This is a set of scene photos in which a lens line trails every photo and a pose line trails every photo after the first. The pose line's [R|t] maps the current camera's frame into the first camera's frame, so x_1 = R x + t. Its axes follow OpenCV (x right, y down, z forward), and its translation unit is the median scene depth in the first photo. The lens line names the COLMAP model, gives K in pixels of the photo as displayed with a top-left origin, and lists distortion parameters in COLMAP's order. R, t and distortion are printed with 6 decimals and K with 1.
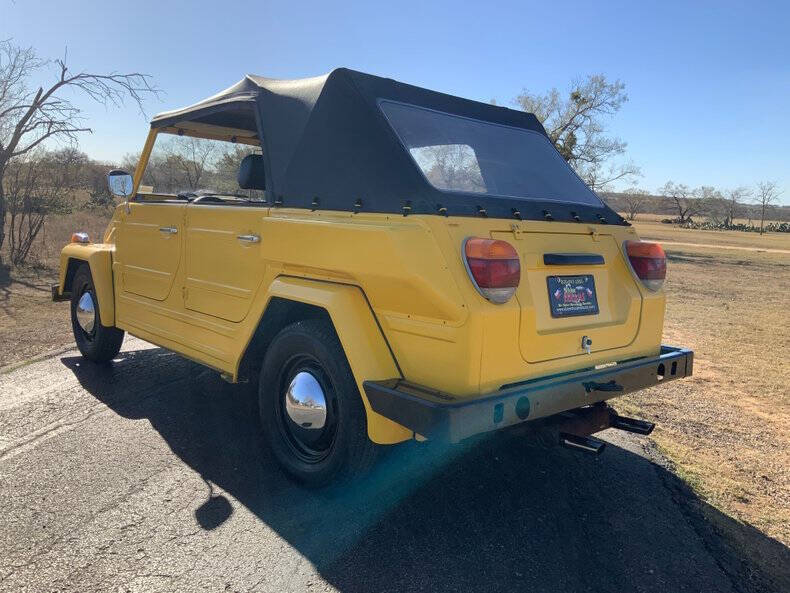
lens RADIAL K [[660.4, 0, 396.4], [0, 660.4, 290.9], [0, 0, 1]] dist [0.039181, -0.077489]
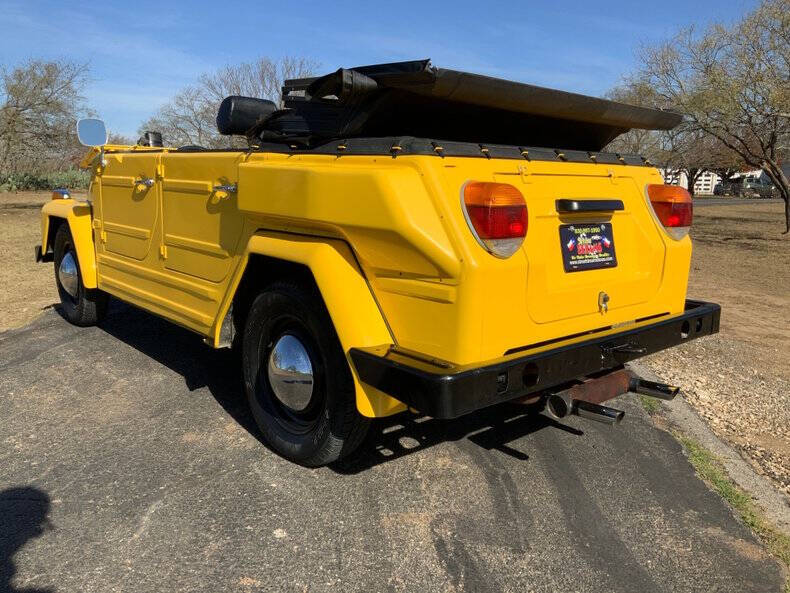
lens RADIAL K [[660.4, 0, 399.1], [0, 660.4, 300.4], [0, 0, 1]] dist [0.039181, -0.077489]
pose [[0.999765, -0.015810, -0.014802, 0.024072], [0.017035, 0.996090, 0.086685, -0.002024], [0.013373, -0.086917, 0.996126, 0.101989]]
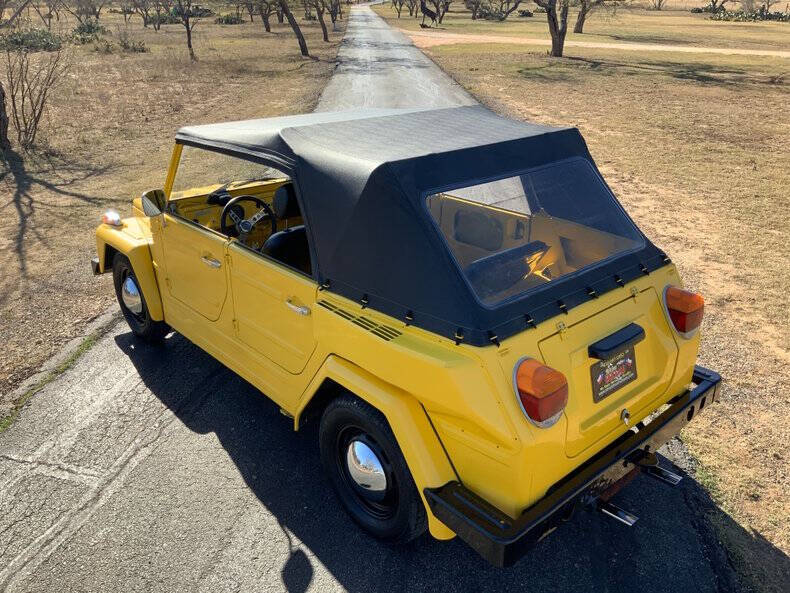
lens RADIAL K [[660.4, 0, 397.8], [0, 660.4, 294.9], [0, 0, 1]] dist [0.039181, -0.077489]
pose [[0.998933, -0.039643, -0.023697, -0.044322], [0.044803, 0.956346, 0.288781, -0.406951], [0.011215, -0.289535, 0.957102, 0.021594]]
